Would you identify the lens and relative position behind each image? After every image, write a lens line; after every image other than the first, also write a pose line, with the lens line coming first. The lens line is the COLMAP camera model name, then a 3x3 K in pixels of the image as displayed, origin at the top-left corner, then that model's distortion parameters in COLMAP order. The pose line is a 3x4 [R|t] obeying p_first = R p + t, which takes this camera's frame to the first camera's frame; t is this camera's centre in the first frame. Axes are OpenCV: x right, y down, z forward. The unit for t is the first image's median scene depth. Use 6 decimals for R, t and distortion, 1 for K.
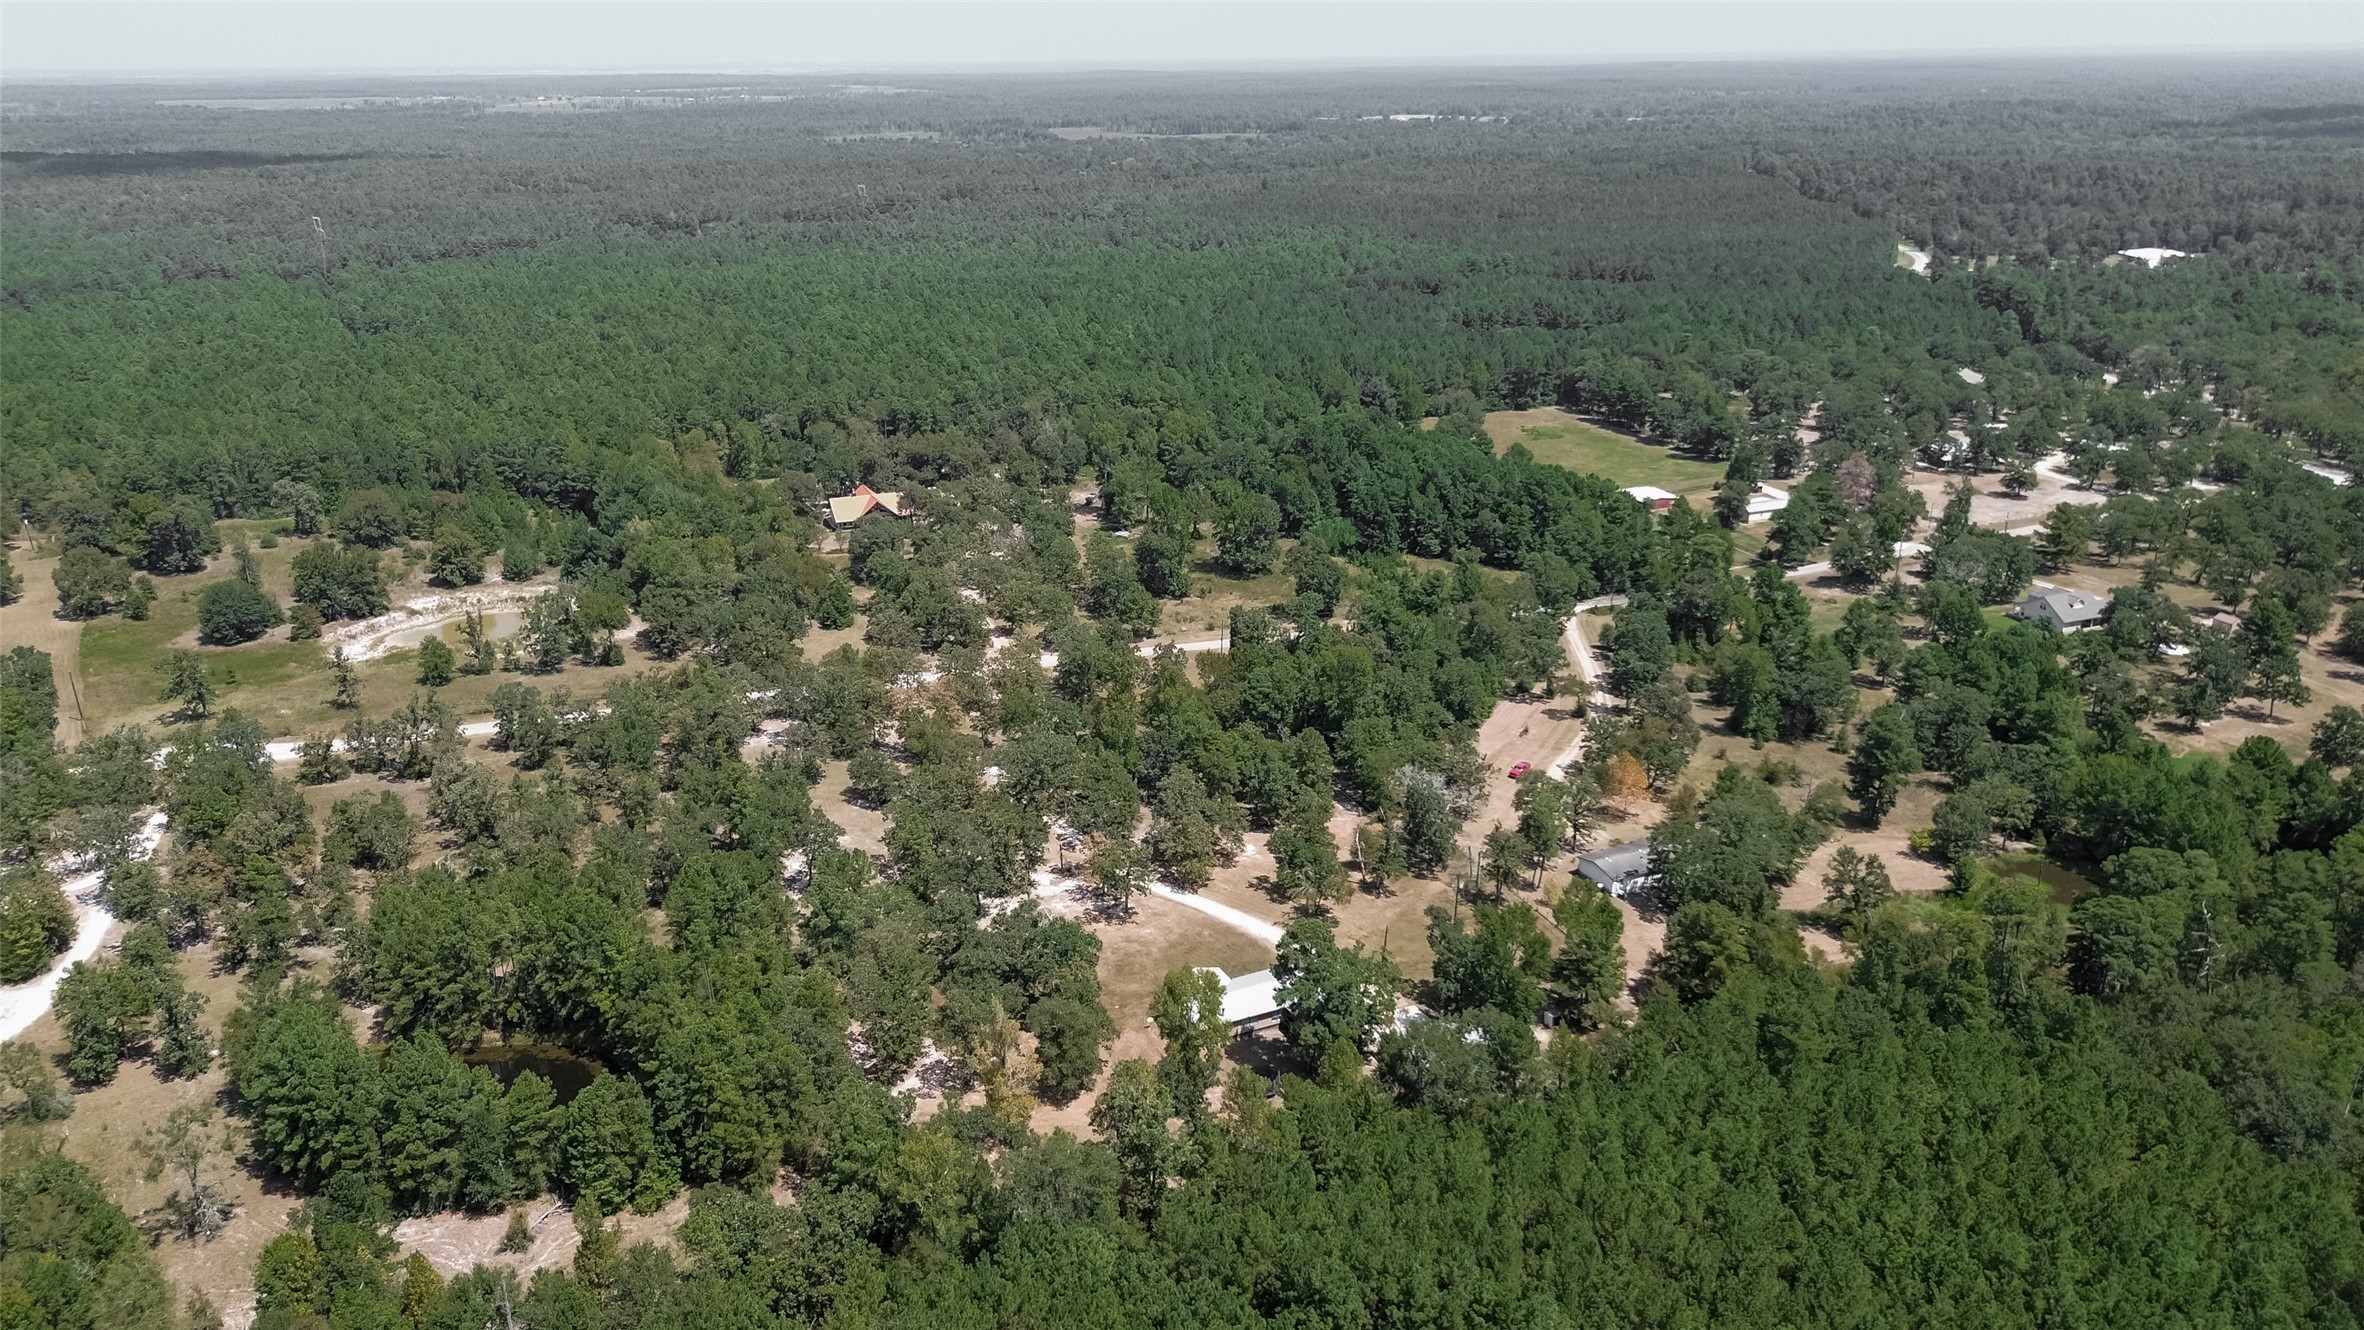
lens RADIAL K [[1689.1, 0, 1176.2], [0, 1689.1, 653.0], [0, 0, 1]] dist [0.060082, -0.051403]
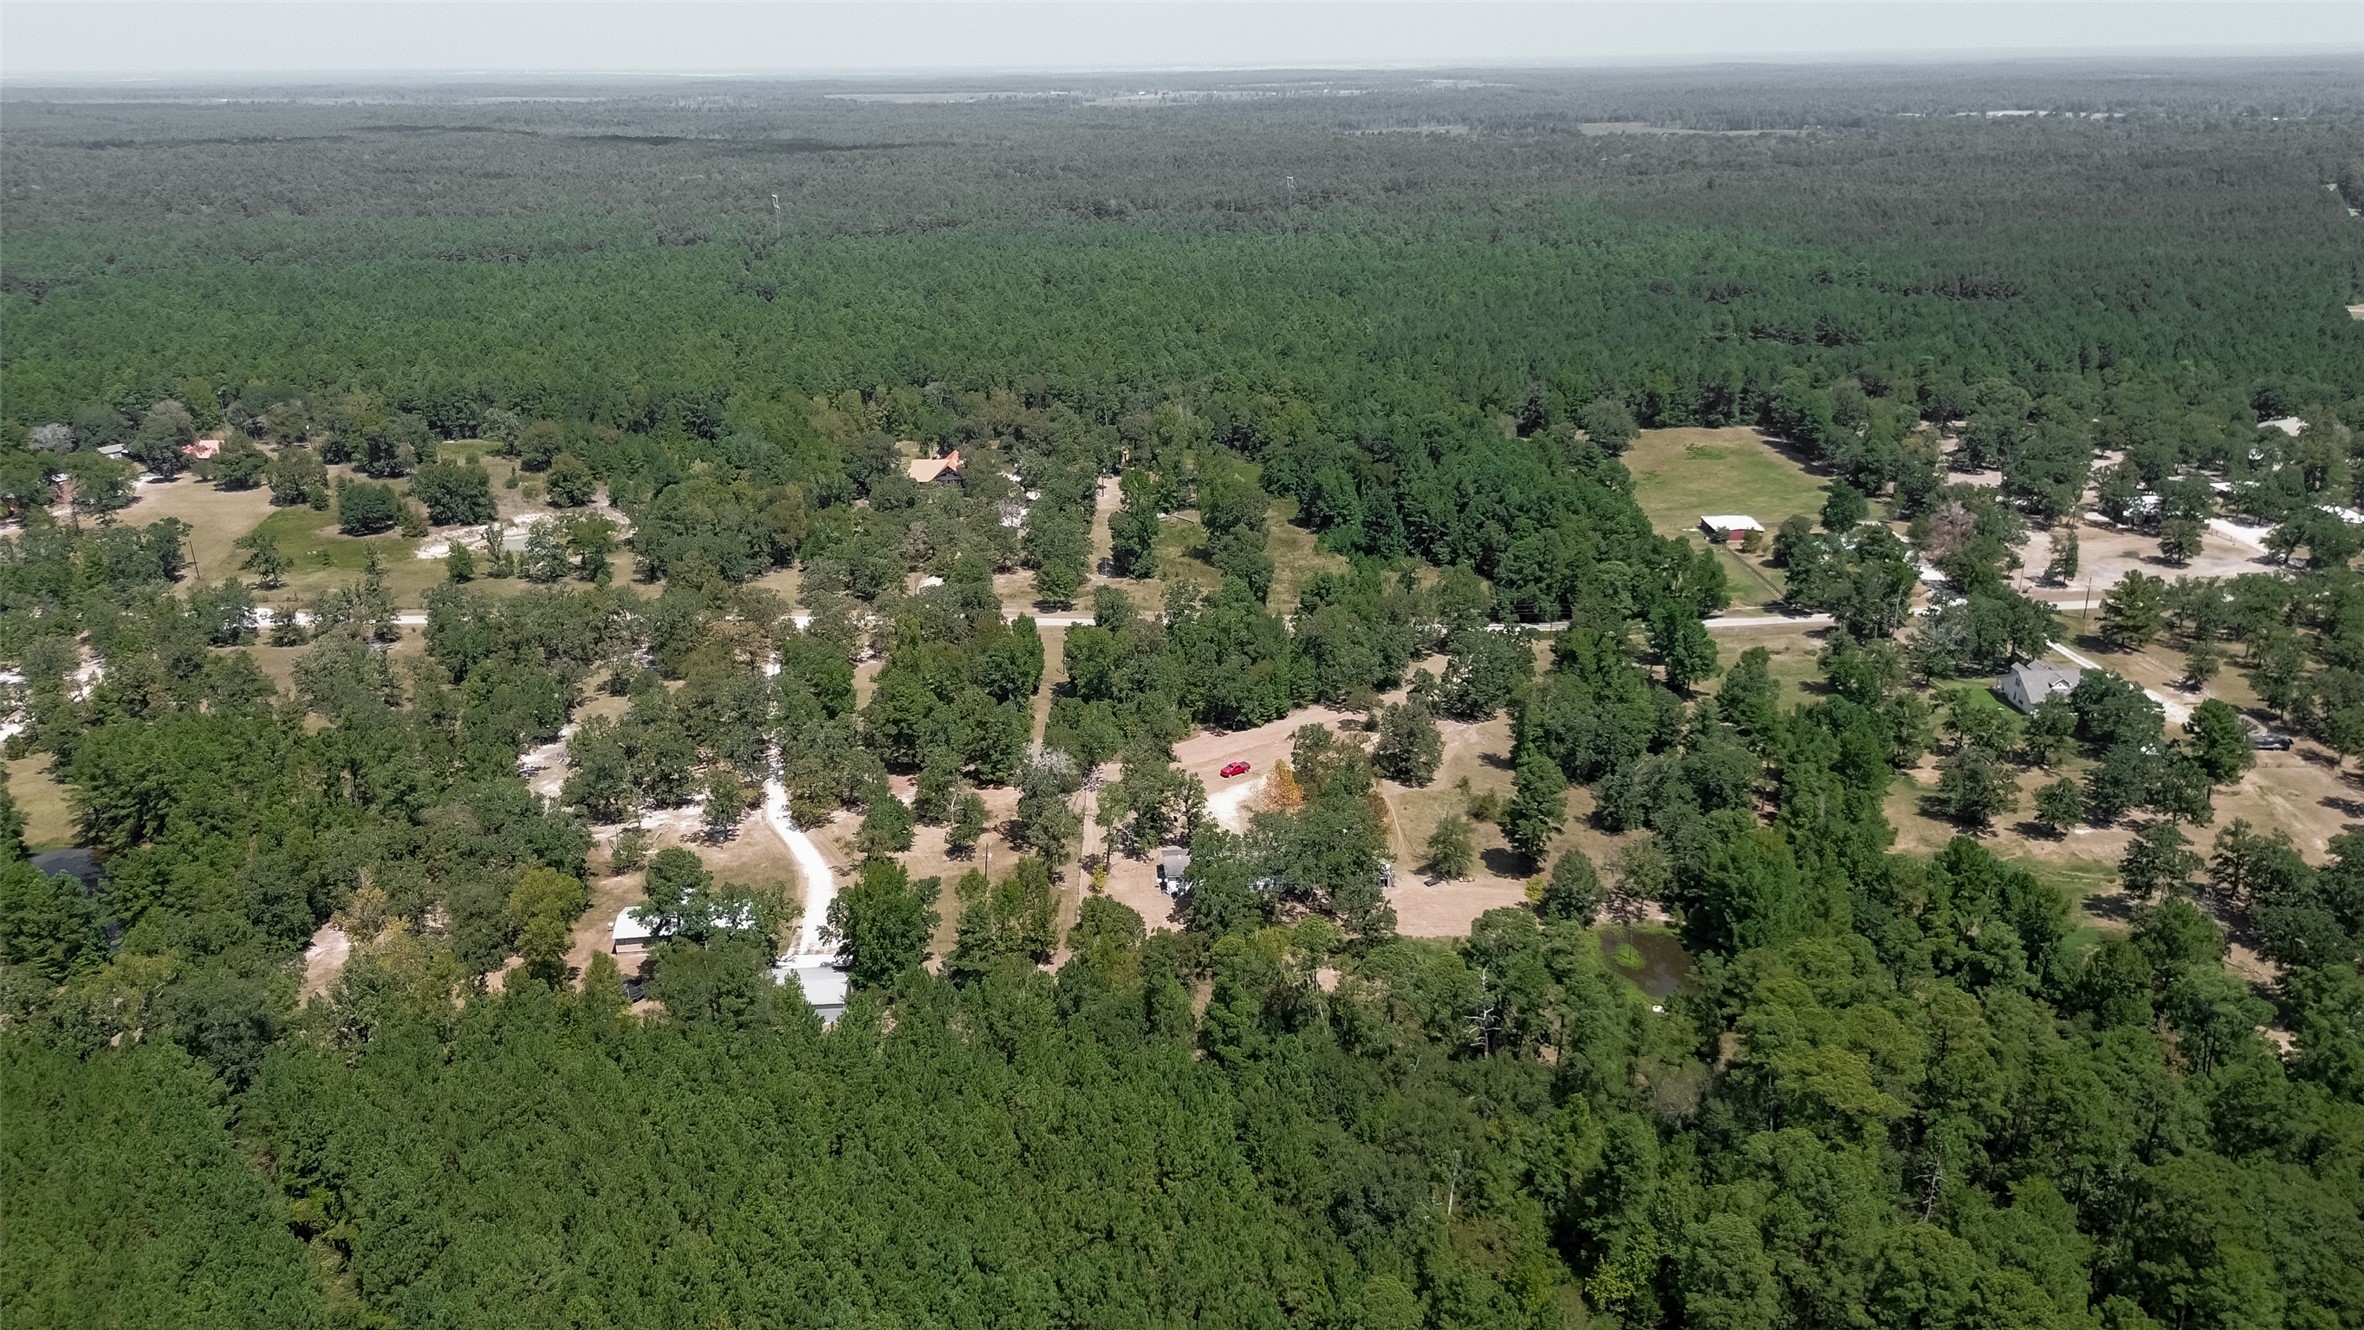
lens RADIAL K [[1689.1, 0, 1168.4], [0, 1689.1, 672.6], [0, 0, 1]] dist [0.060082, -0.051403]
pose [[0.941409, 0.115602, -0.316838, 0.336043], [-0.111479, 0.993278, 0.031176, -0.009020], [0.318312, 0.005971, 0.947967, 0.033451]]
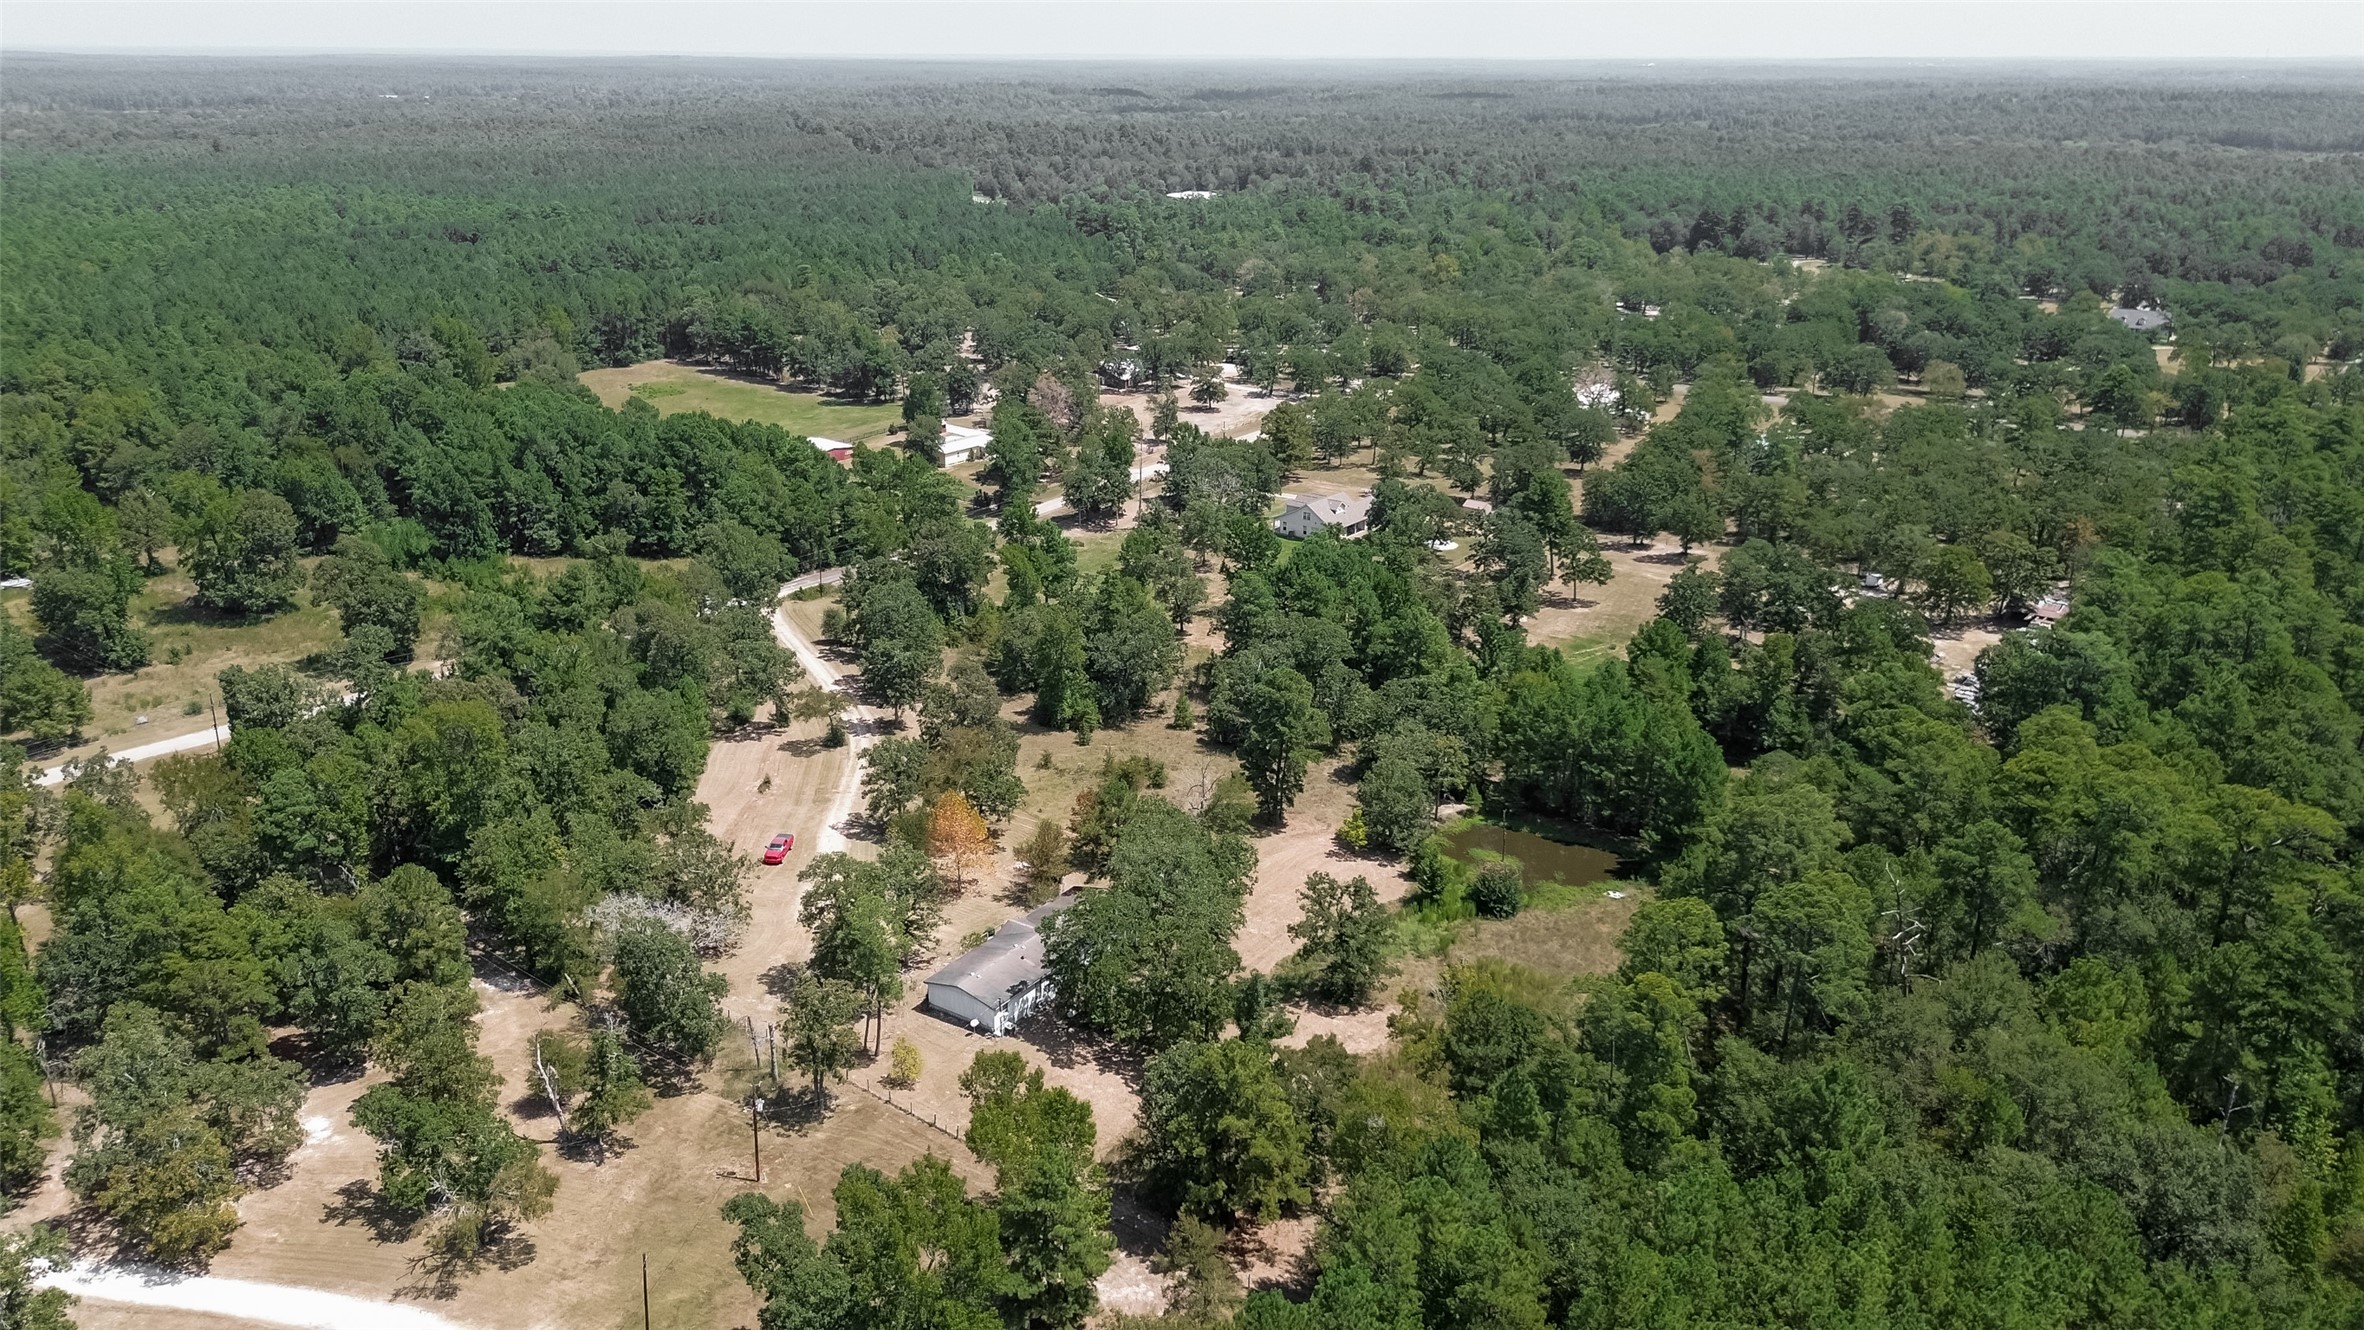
lens RADIAL K [[1689.1, 0, 1187.9], [0, 1689.1, 671.3], [0, 0, 1]] dist [0.060082, -0.051403]
pose [[0.856150, -0.164405, 0.489875, 0.023795], [0.159214, 0.985842, 0.052598, -0.003899], [-0.491587, 0.032963, 0.870204, 0.261967]]
